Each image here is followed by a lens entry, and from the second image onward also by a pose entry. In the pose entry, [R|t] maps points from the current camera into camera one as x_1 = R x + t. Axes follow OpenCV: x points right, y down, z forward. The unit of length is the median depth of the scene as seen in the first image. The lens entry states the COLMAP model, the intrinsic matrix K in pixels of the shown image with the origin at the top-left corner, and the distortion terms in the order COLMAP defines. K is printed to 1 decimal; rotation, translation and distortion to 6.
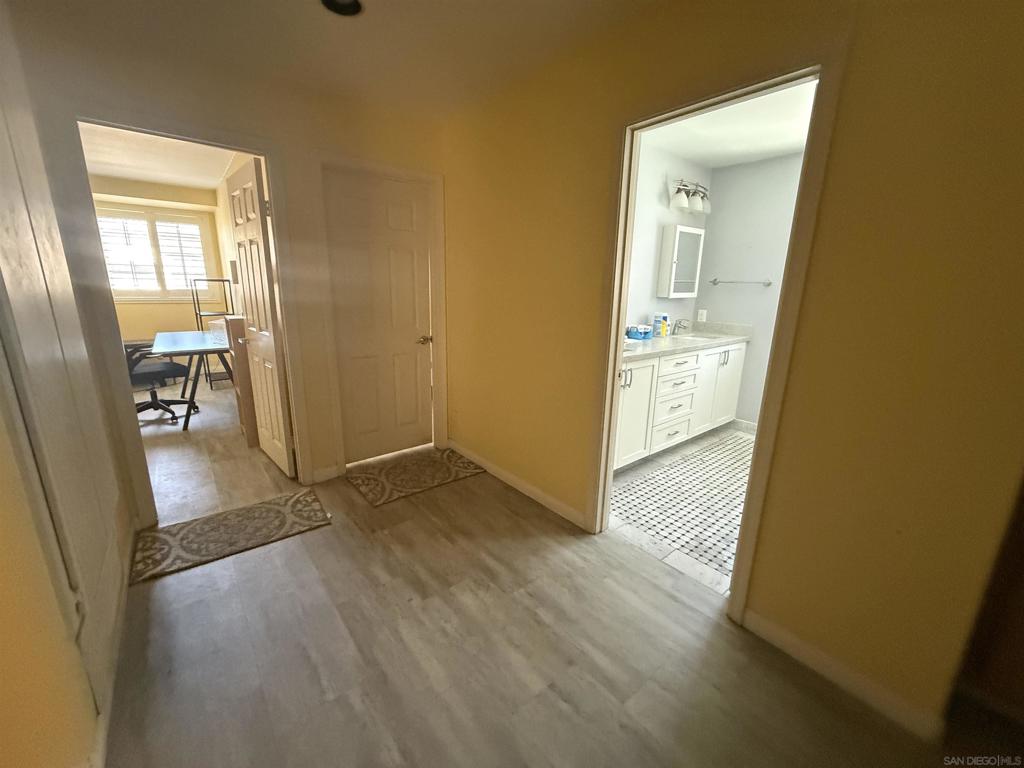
lens RADIAL K [[406.7, 0, 514.6], [0, 406.7, 381.5], [0, 0, 1]] dist [0.003480, 0.000314]
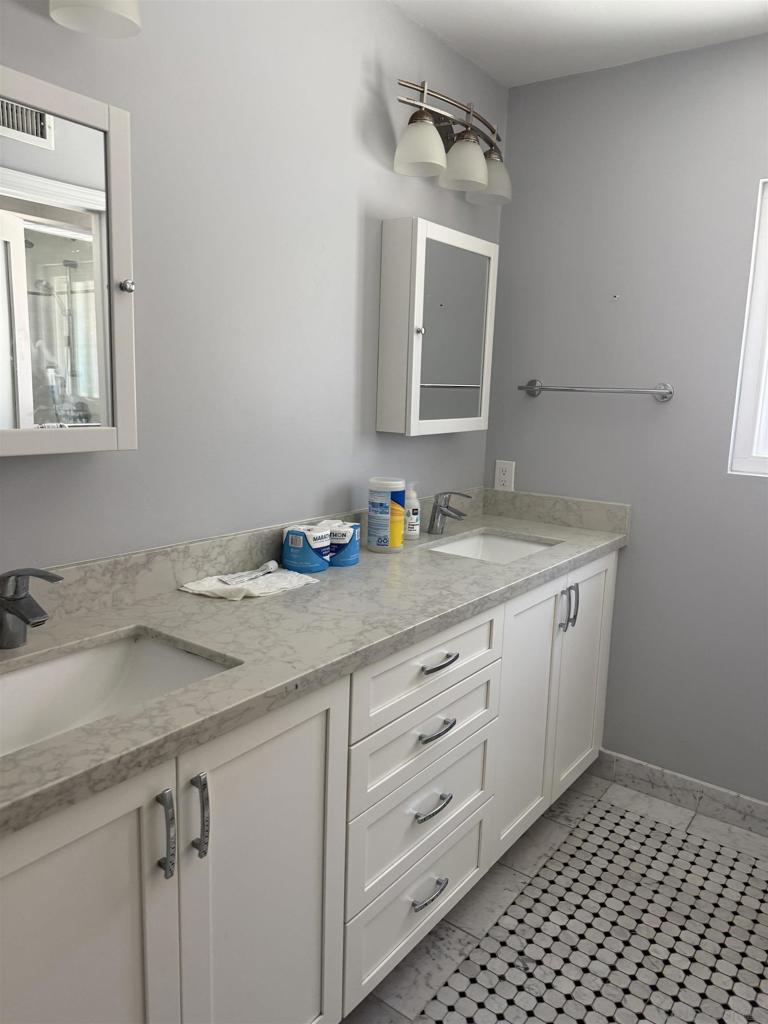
lens RADIAL K [[723.8, 0, 384.2], [0, 723.8, 513.9], [0, 0, 1]] dist [0.044432, -0.007667]
pose [[0.970281, -0.030092, 0.240103, 0.216739], [0.042361, 0.998038, -0.046104, -0.114634], [-0.238244, 0.054904, 0.969652, 0.431013]]
